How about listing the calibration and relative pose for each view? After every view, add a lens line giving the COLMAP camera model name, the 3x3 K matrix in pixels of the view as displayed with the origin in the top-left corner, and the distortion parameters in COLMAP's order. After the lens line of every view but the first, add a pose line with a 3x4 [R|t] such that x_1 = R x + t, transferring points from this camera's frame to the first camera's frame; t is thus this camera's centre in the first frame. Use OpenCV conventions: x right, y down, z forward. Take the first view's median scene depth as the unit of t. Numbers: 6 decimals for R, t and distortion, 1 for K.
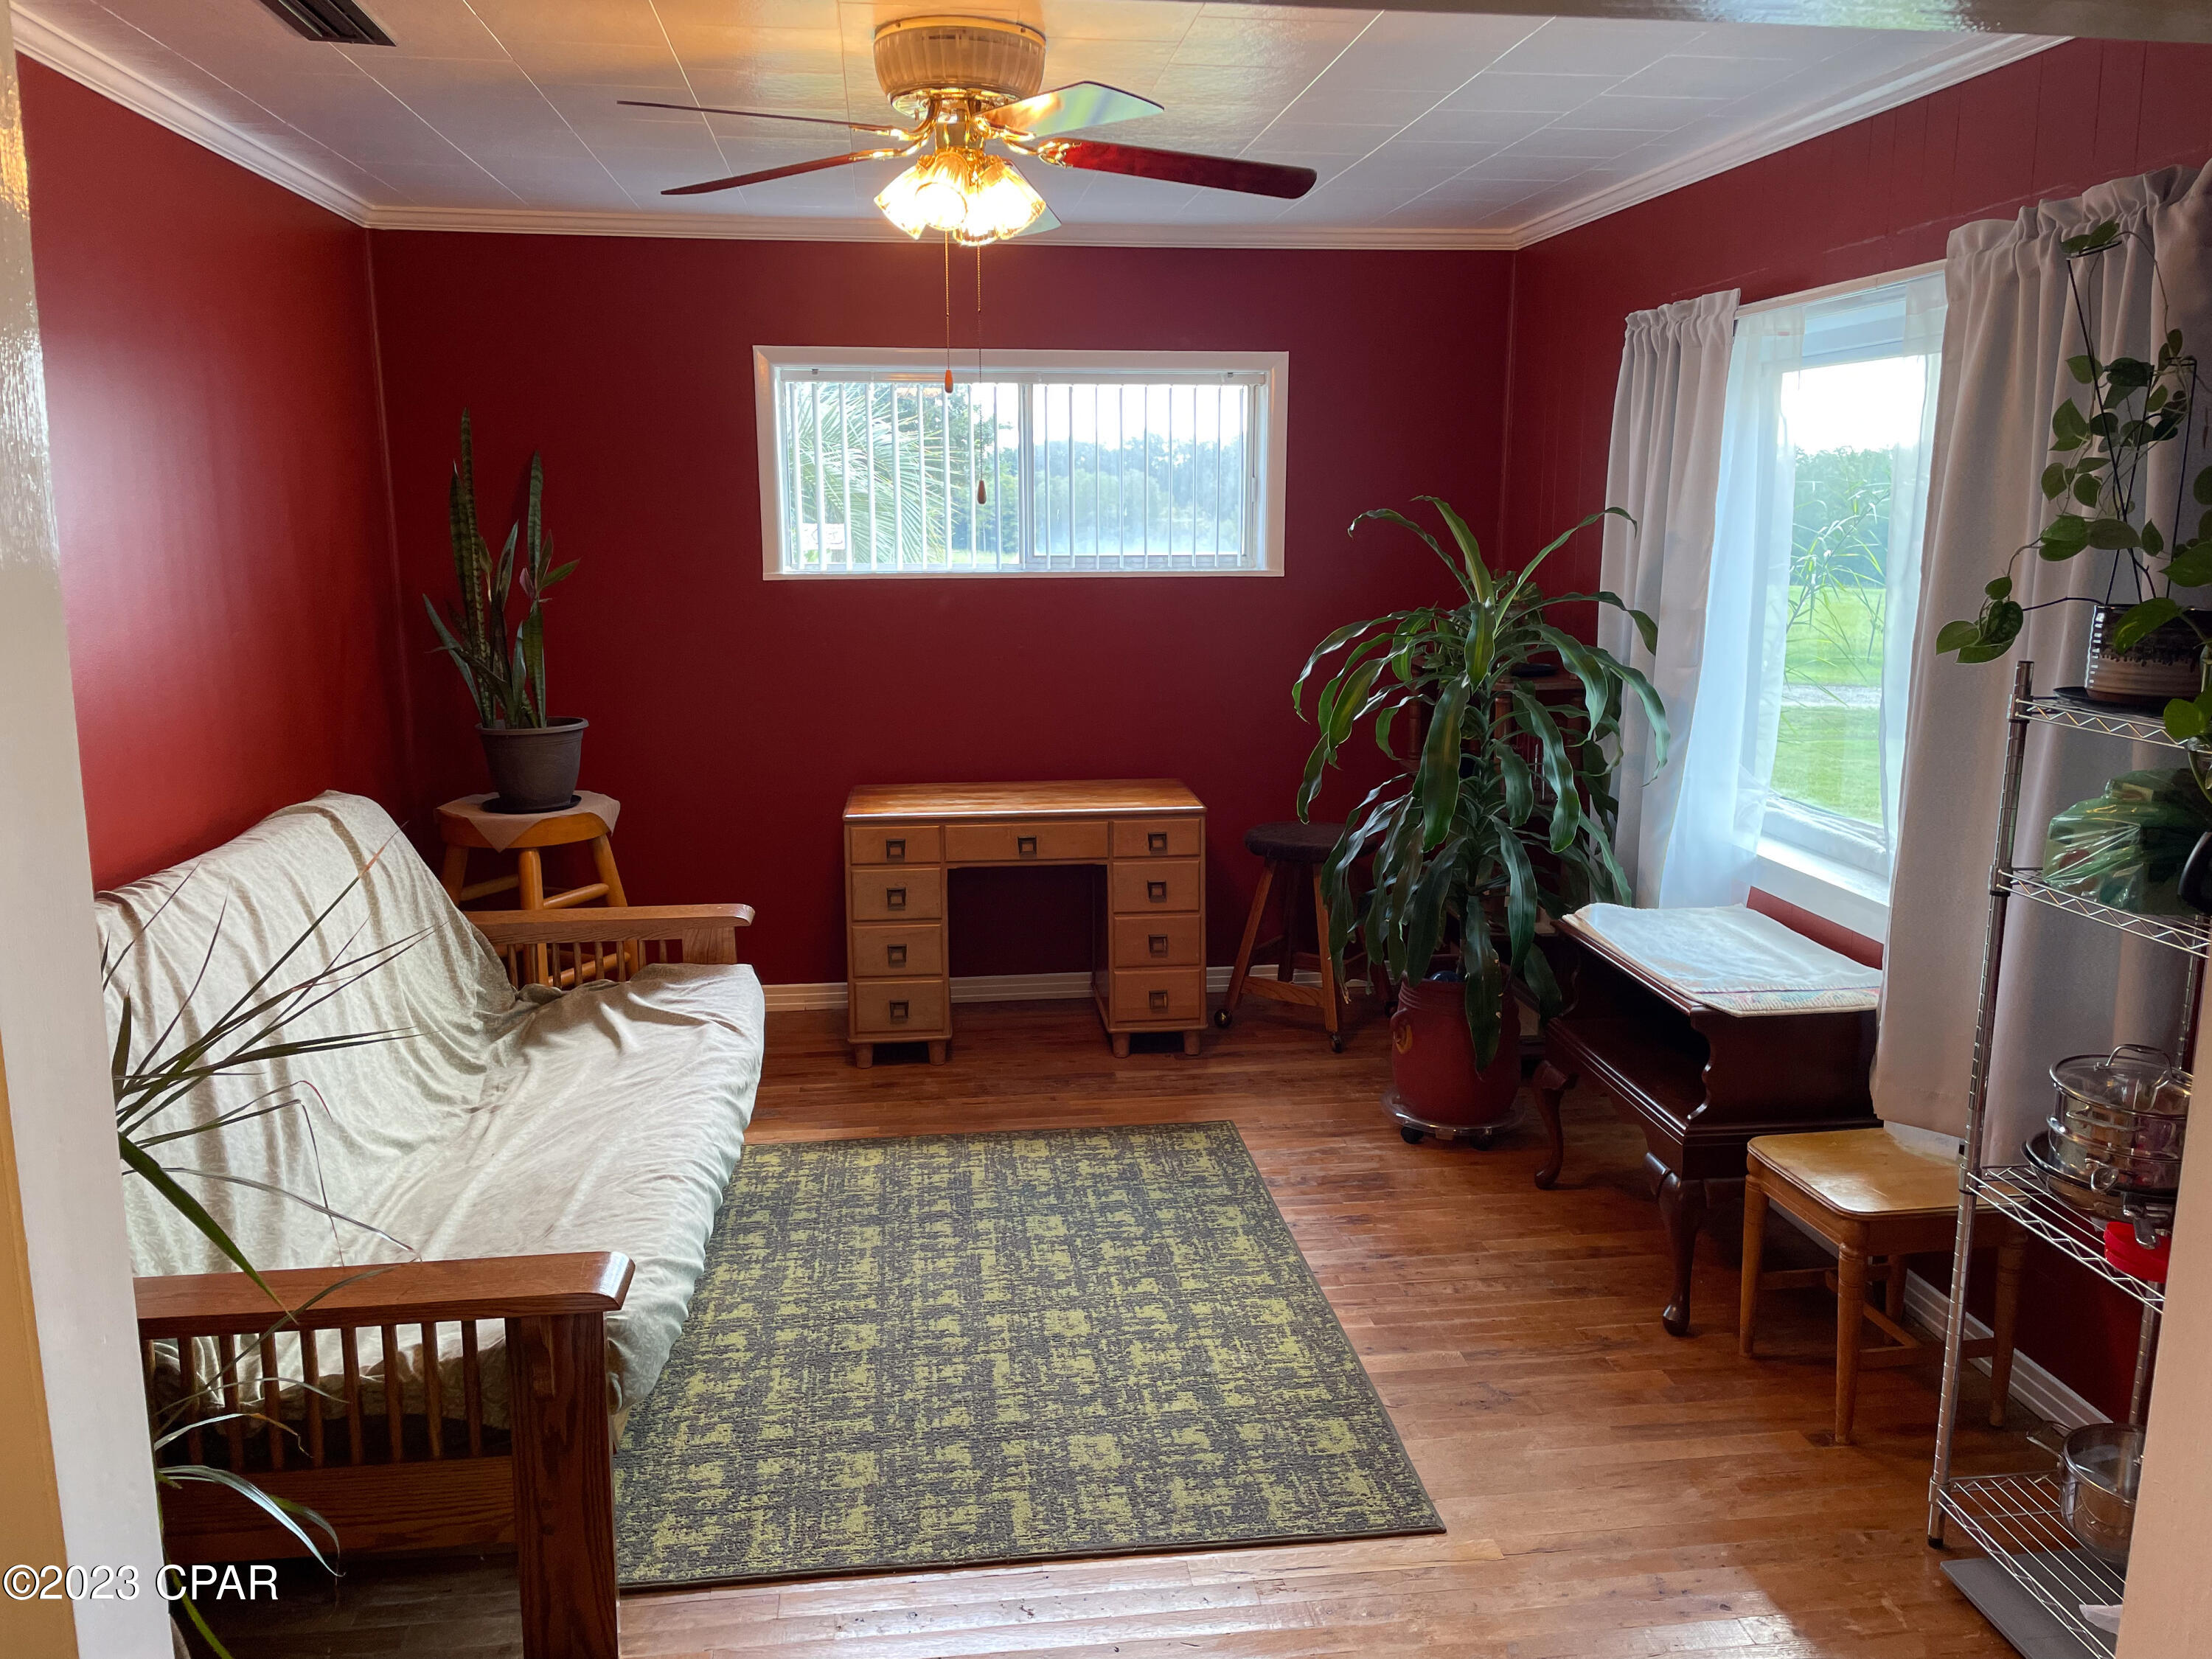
lens RADIAL K [[1663.2, 0, 1106.0], [0, 1663.2, 829.5], [0, 0, 1]] dist [0.006797, 0.000864]
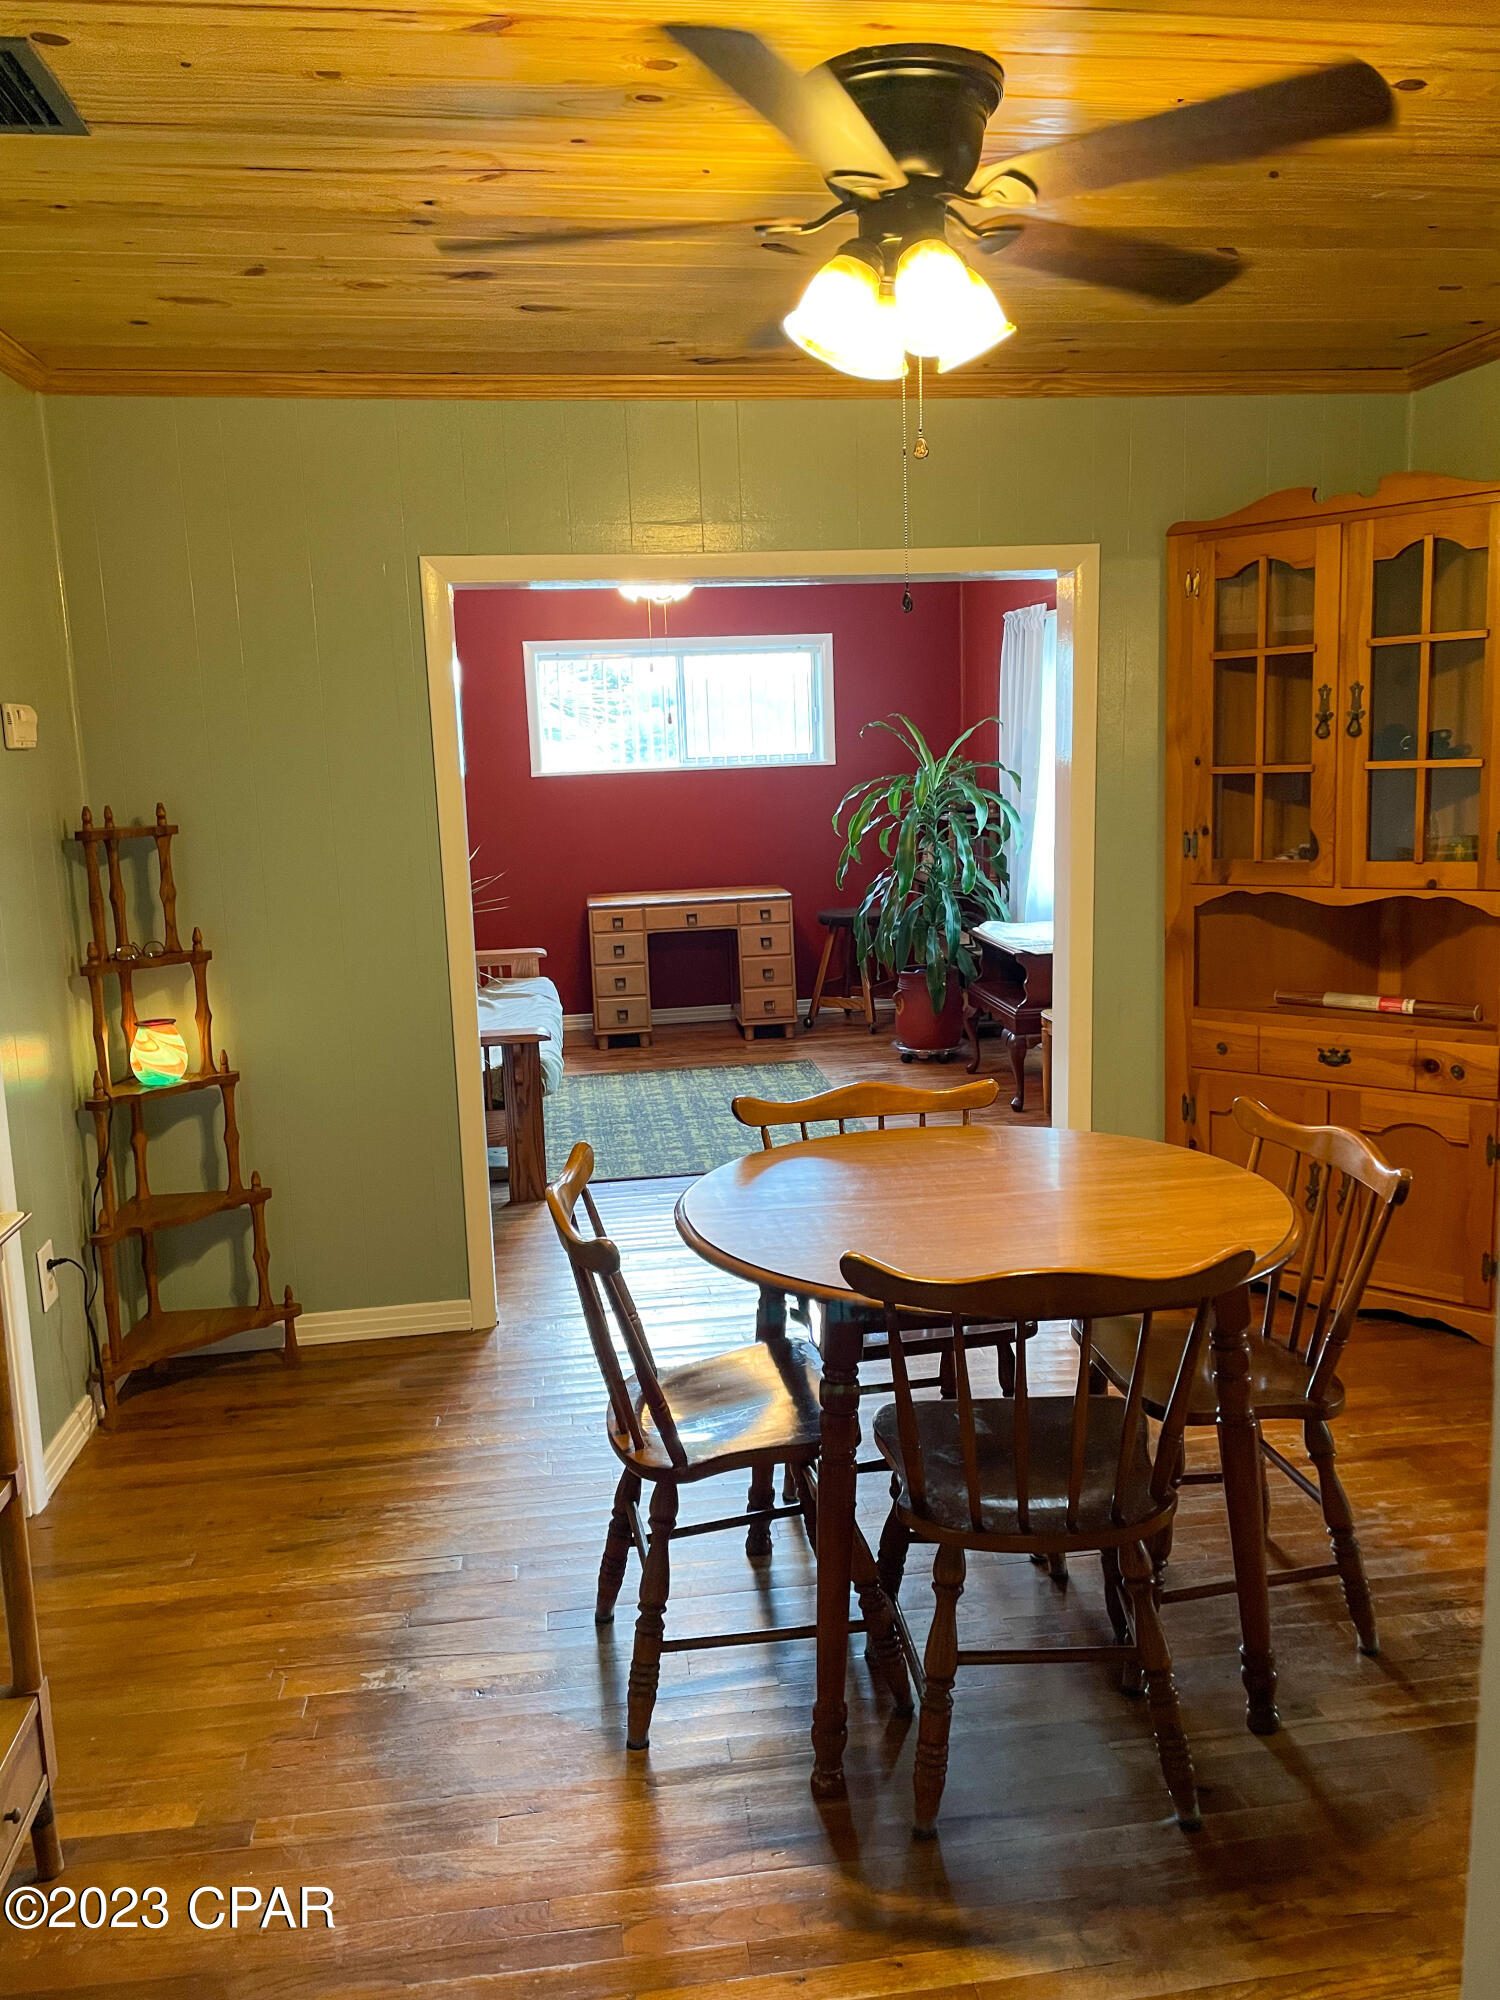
lens RADIAL K [[1503.8, 0, 750.0], [0, 1503.8, 1000.0], [0, 0, 1]] dist [0.006797, 0.000864]
pose [[0.999309, -0.036575, 0.006568, 0.000845], [0.036673, 0.999210, -0.015318, 0.123622], [-0.006003, 0.015549, 0.999861, -0.603481]]
